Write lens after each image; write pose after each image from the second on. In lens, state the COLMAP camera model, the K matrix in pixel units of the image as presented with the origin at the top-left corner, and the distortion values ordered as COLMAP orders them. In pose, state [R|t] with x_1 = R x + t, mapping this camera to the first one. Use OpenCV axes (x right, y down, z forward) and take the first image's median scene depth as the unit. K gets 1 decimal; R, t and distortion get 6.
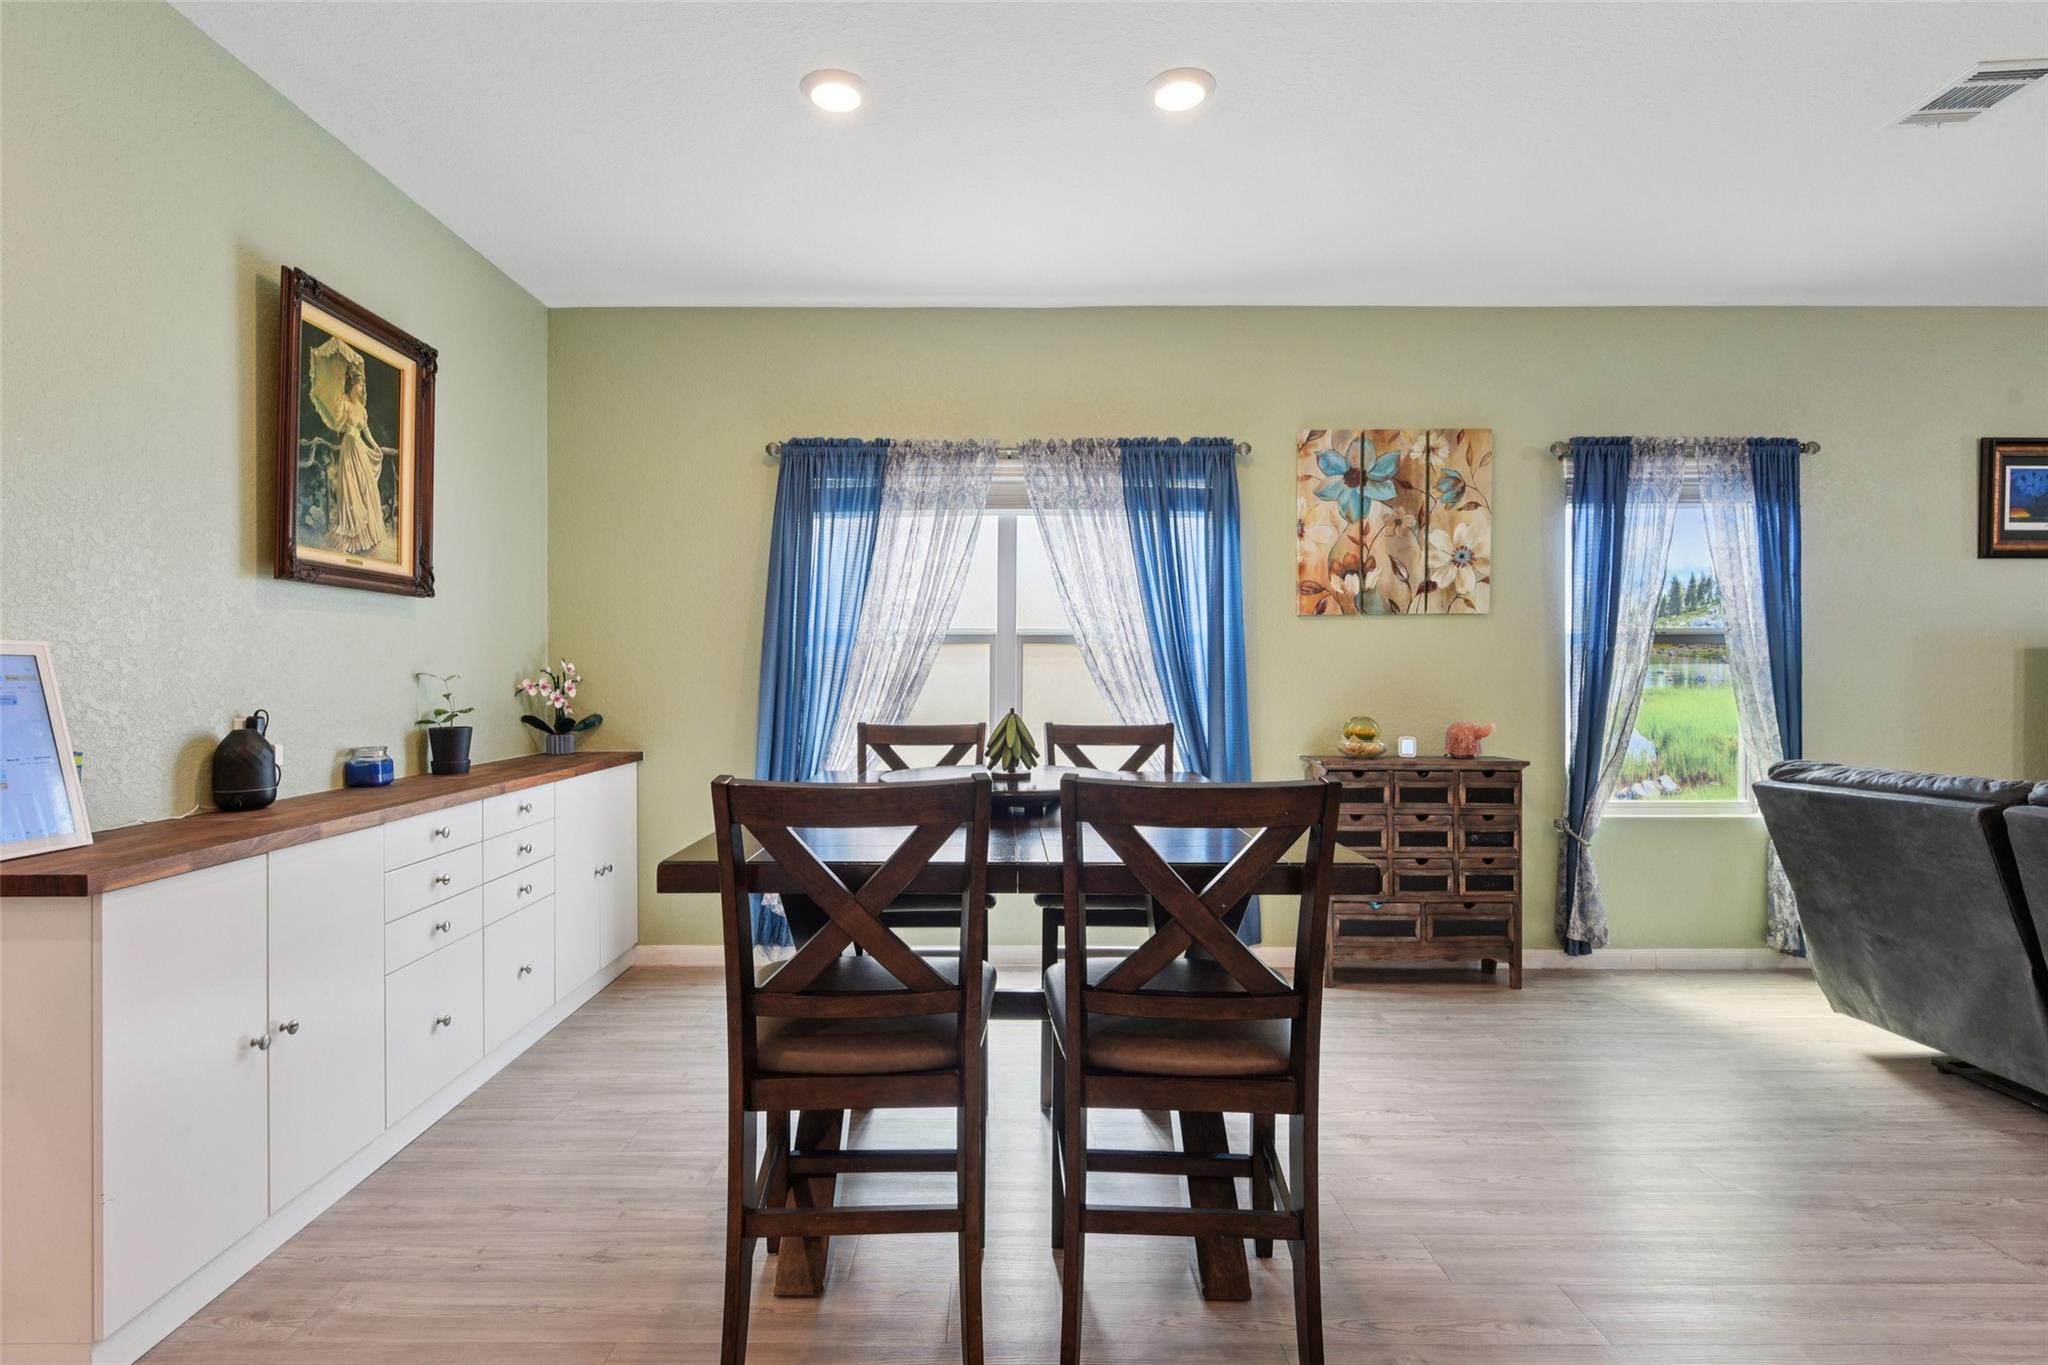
lens RADIAL K [[968.5, 0, 1001.3], [0, 968.5, 681.2], [0, 0, 1]] dist [0.006129, -0.009222]
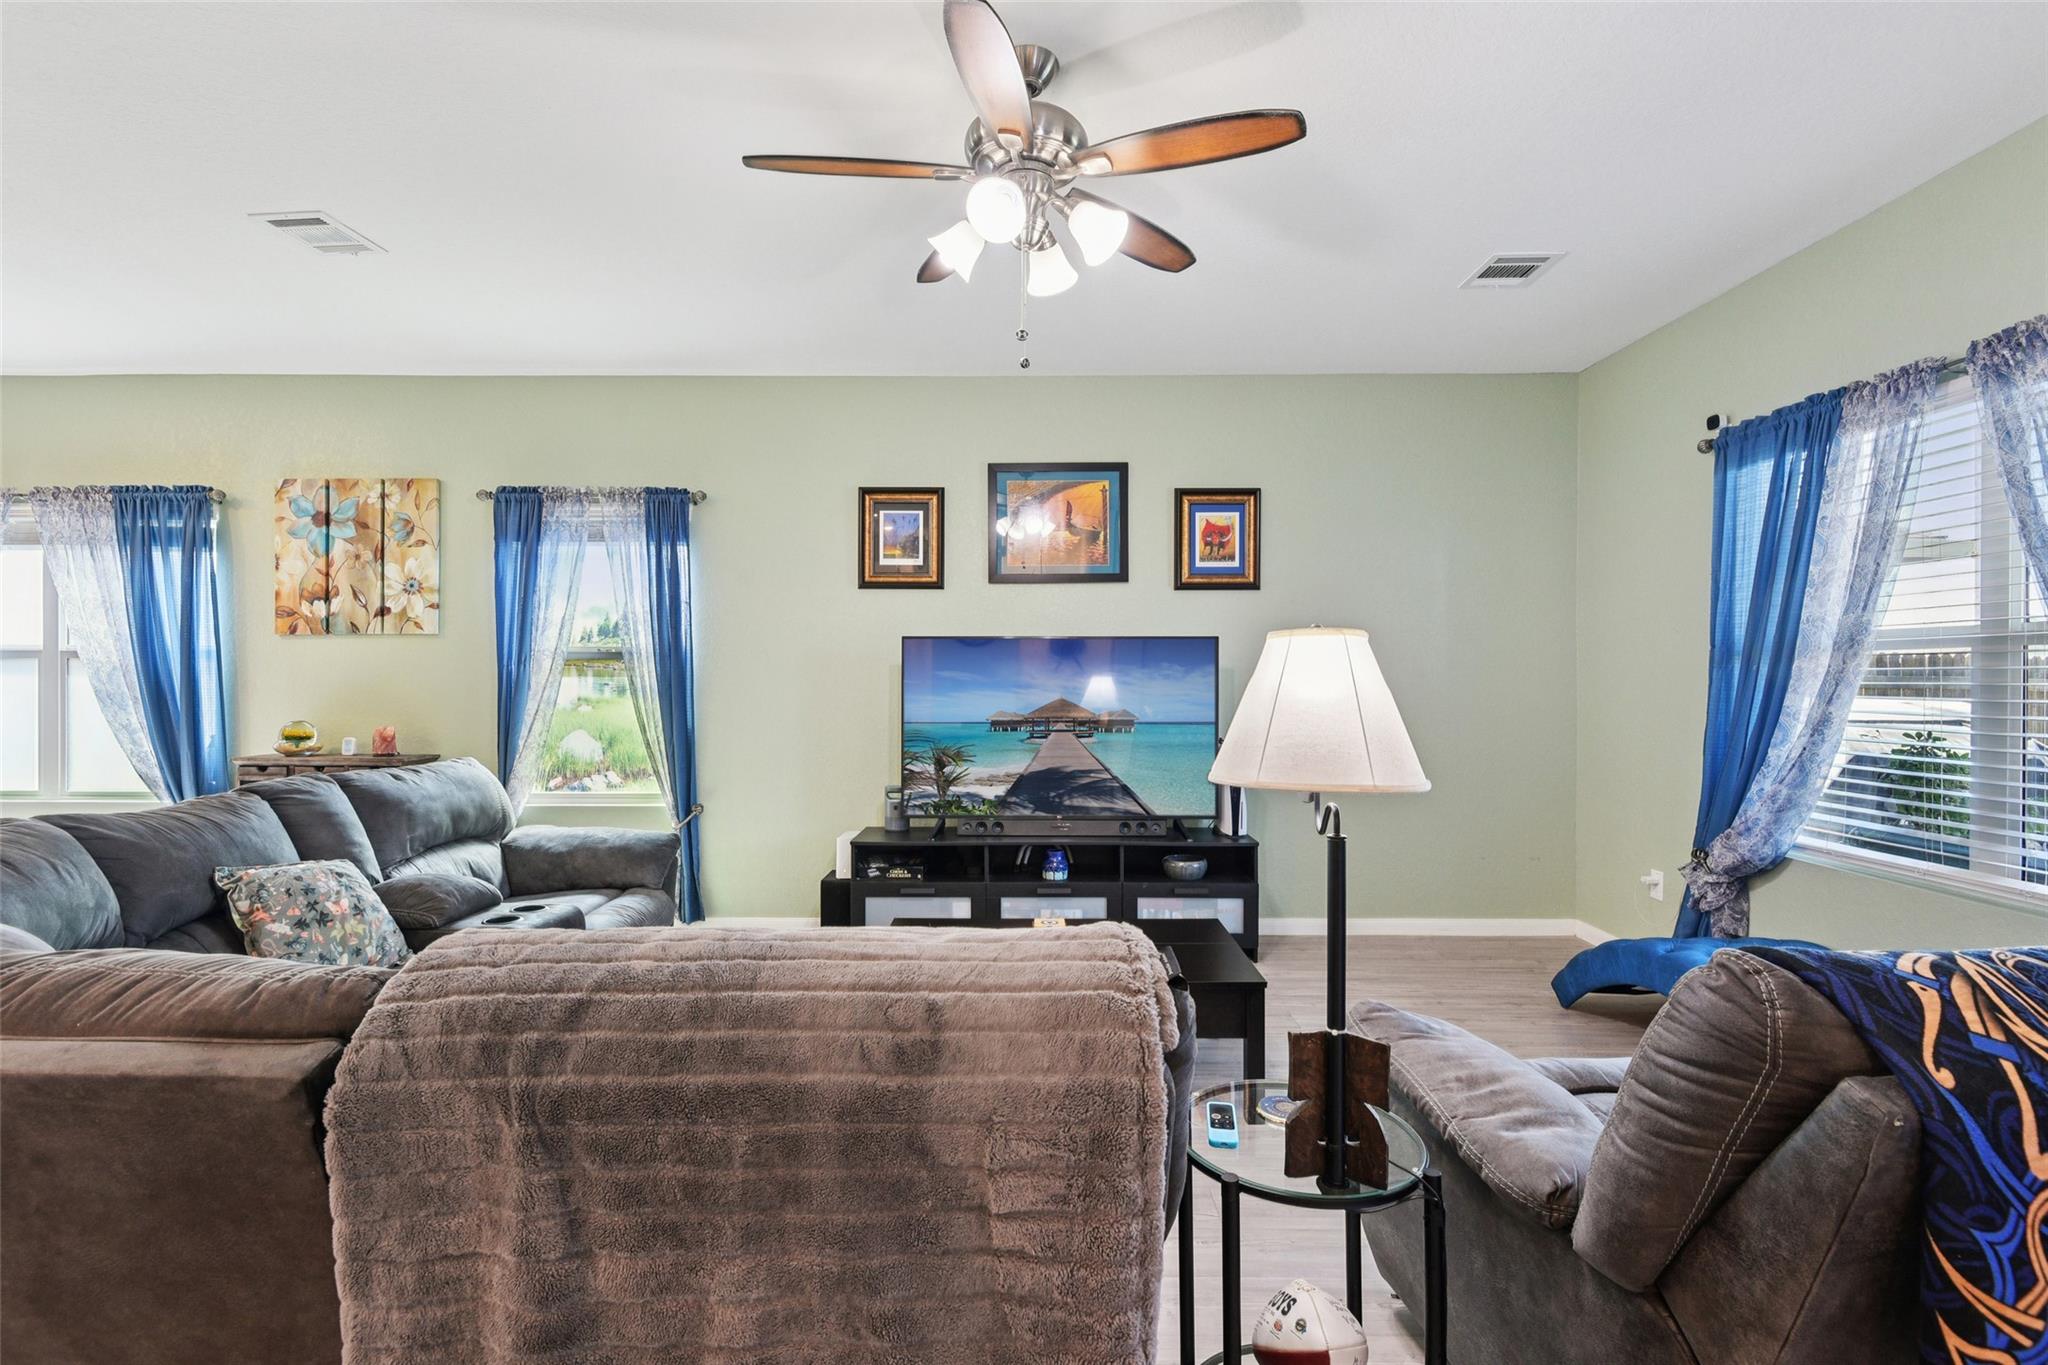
lens RADIAL K [[938.6, 0, 1035.4], [0, 938.6, 673.1], [0, 0, 1]] dist [0.011169, -0.007667]
pose [[0.999992, 0.004006, -0.000074, 1.254594], [-0.004007, 0.999933, -0.010868, -0.012854], [0.000030, 0.010869, 0.999941, -0.152225]]
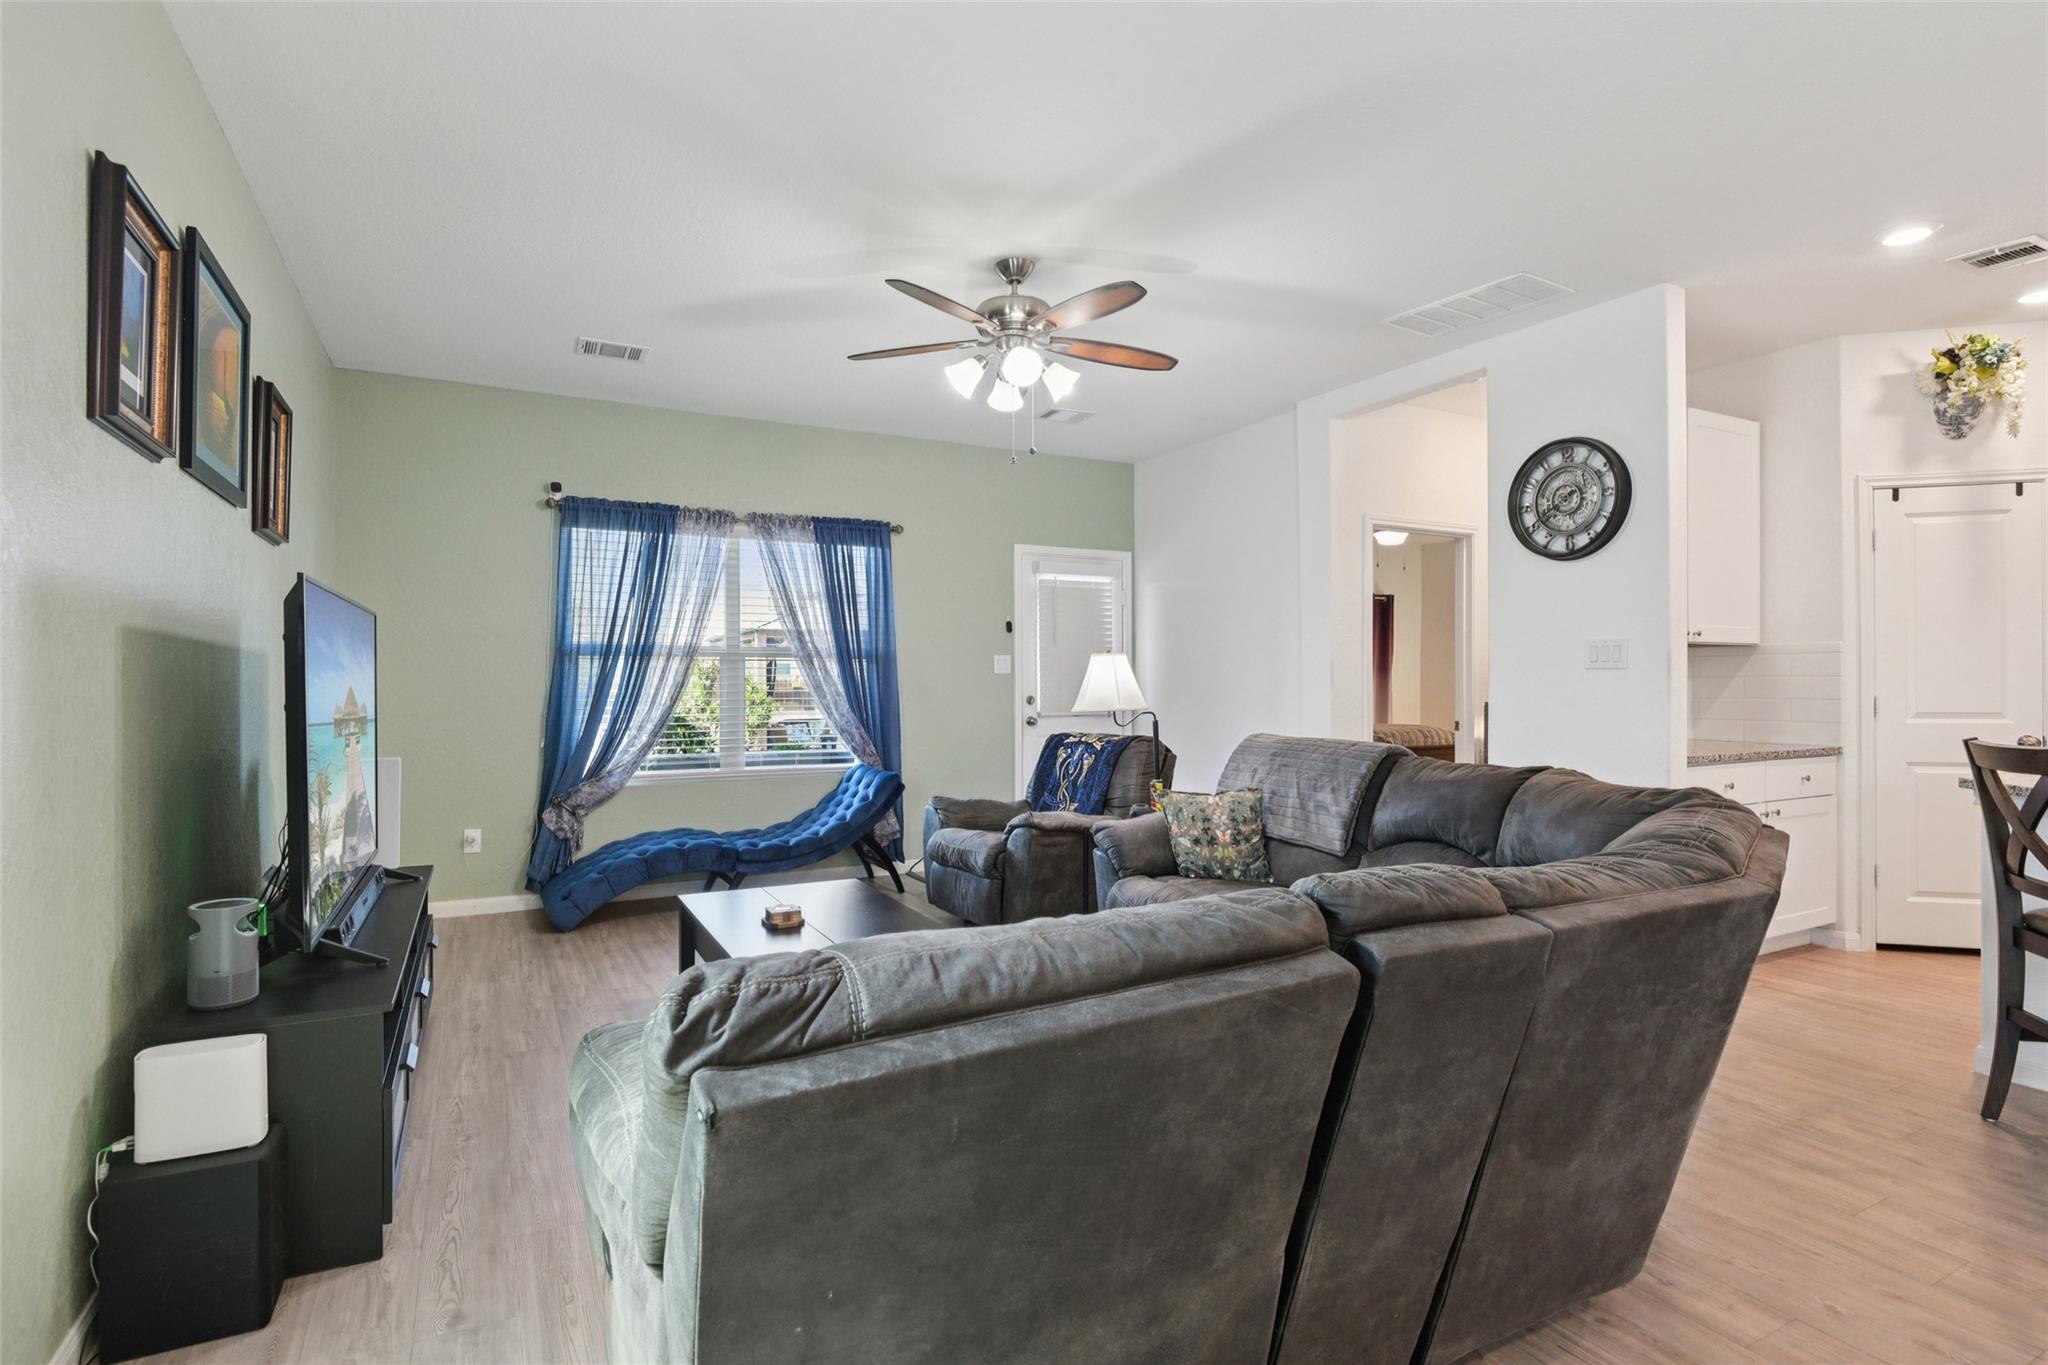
lens RADIAL K [[1000.2, 0, 1040.4], [0, 1000.2, 682.1], [0, 0, 1]] dist [-0.002309, -0.004233]
pose [[-0.465618, 0.001609, 0.884984, 0.407539], [0.006462, 0.999978, 0.001582, -0.004056], [-0.884962, 0.006456, -0.465618, 0.816476]]
